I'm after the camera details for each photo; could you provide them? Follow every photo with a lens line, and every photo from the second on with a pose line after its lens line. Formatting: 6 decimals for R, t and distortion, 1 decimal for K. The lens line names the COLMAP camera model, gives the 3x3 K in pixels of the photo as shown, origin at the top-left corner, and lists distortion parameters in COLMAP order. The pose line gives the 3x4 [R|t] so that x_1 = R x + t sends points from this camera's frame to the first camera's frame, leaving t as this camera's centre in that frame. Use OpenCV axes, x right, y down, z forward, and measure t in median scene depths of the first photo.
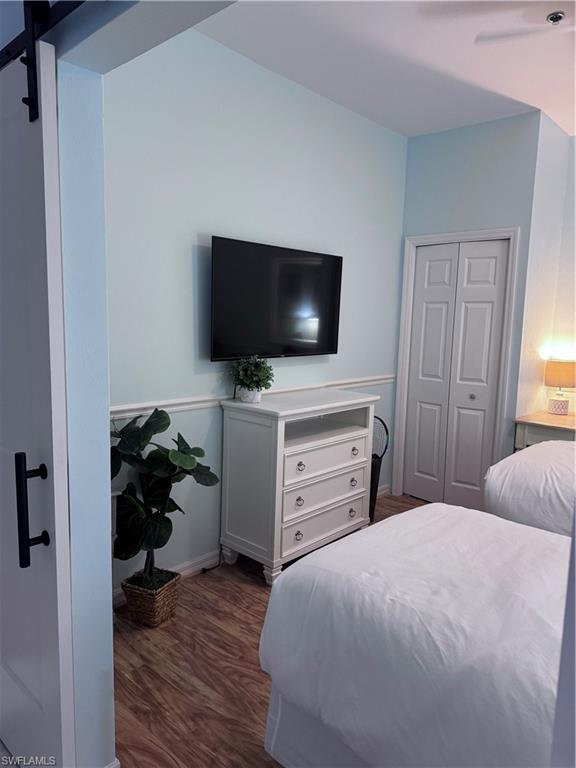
lens RADIAL K [[543.2, 0, 288.8], [0, 543.2, 386.0], [0, 0, 1]] dist [-0.000665, -0.003405]
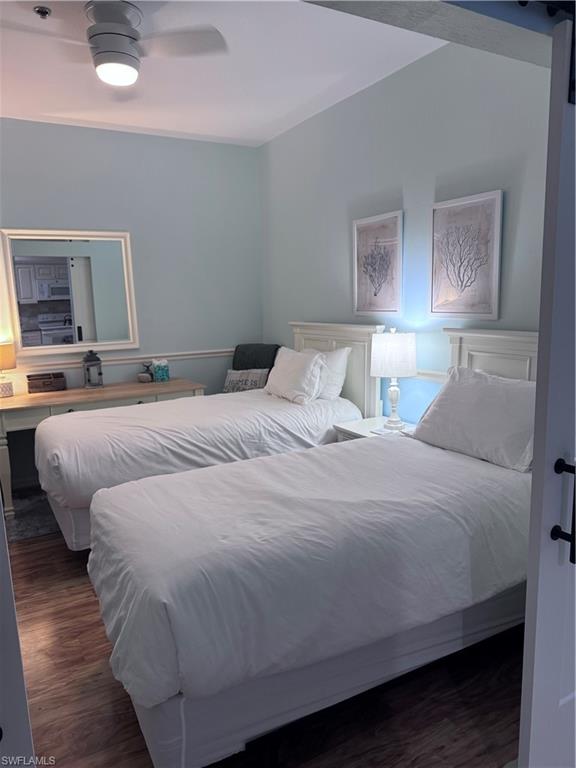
lens RADIAL K [[543.2, 0, 288.1], [0, 543.2, 383.1], [0, 0, 1]] dist [-0.000665, -0.003405]
pose [[0.302327, -0.194193, 0.933214, -0.812405], [0.164869, 0.974925, 0.149461, -0.109706], [-0.938838, 0.108671, 0.326762, 0.502313]]
